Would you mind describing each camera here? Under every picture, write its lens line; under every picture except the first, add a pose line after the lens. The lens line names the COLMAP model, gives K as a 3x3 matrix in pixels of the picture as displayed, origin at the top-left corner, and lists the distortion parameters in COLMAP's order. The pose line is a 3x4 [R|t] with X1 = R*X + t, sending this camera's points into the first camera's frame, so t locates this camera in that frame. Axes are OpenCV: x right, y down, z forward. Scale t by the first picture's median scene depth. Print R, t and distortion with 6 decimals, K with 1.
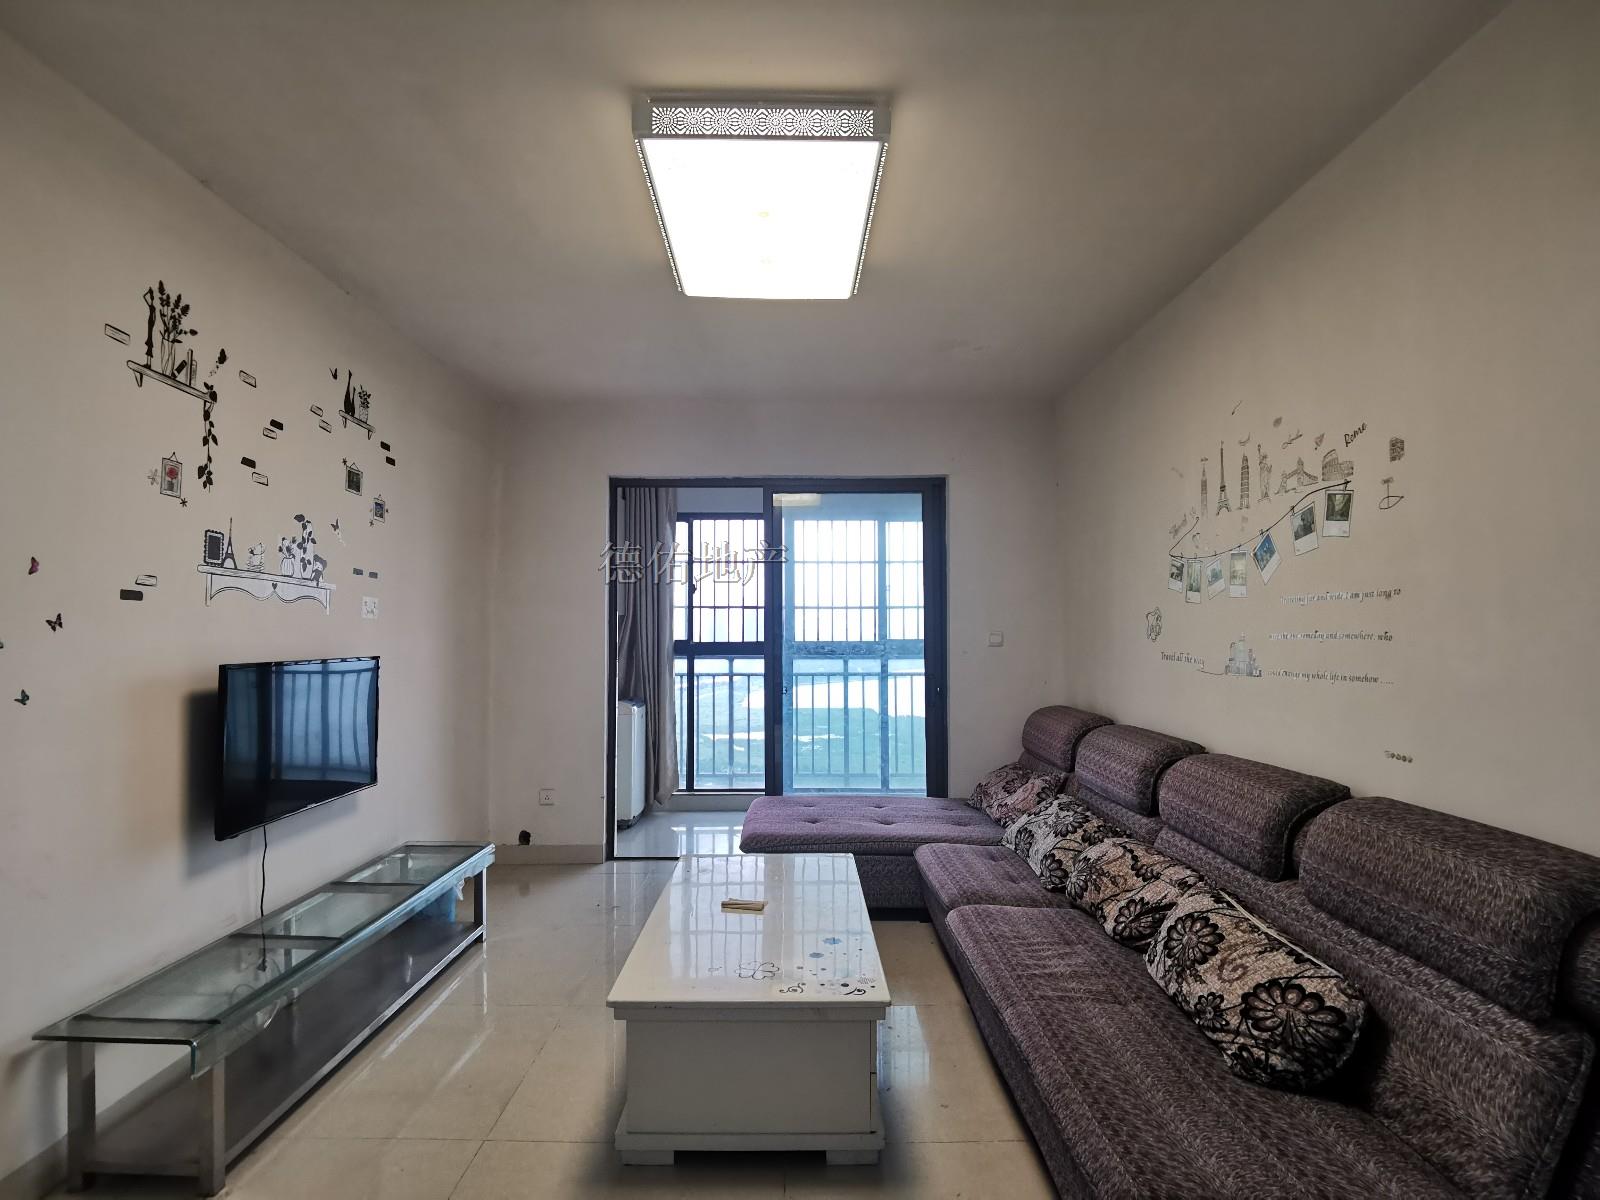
lens RADIAL K [[802.2, 0, 797.4], [0, 802.2, 598.4], [0, 0, 1]] dist [-0.020012, 0.000213]
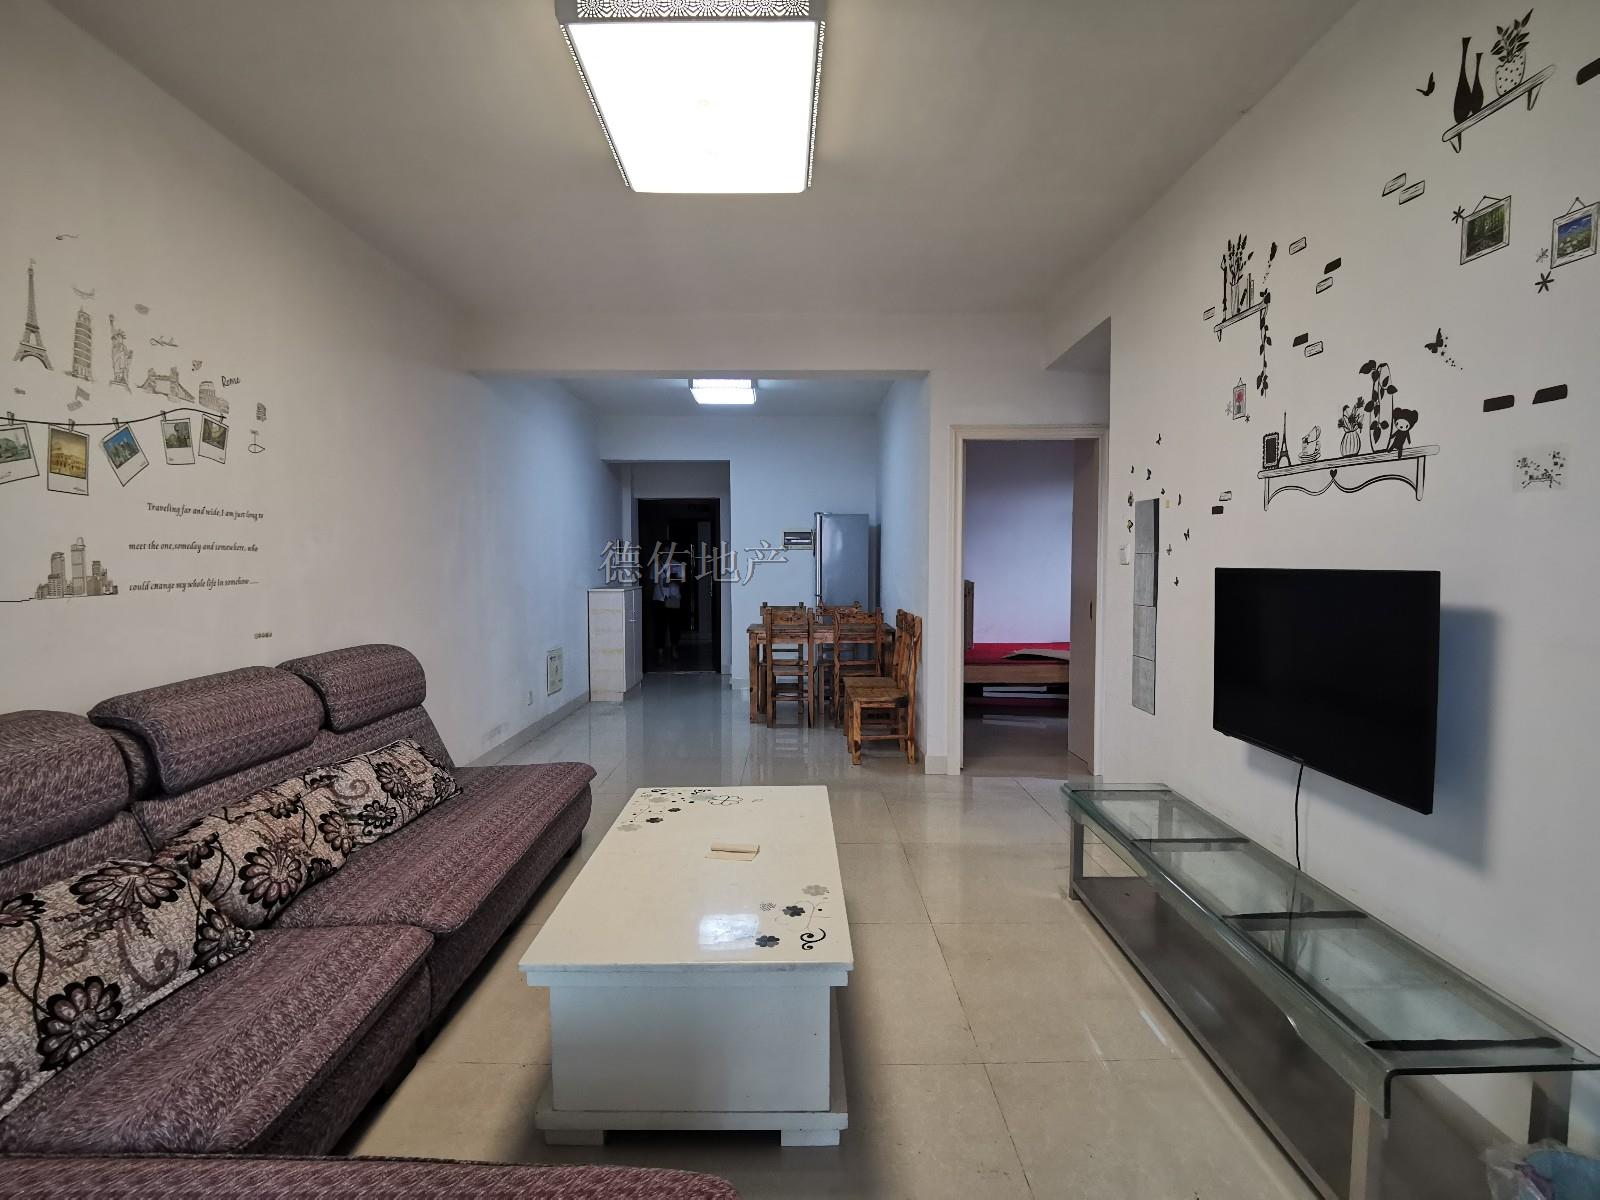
lens RADIAL K [[802.2, 0, 799.8], [0, 802.2, 592.8], [0, 0, 1]] dist [-0.020012, 0.000213]
pose [[-0.999973, 0.005491, -0.004976, -0.137873], [0.005511, 0.999977, -0.003948, 0.108240], [0.004954, -0.003975, -0.999980, 1.895053]]
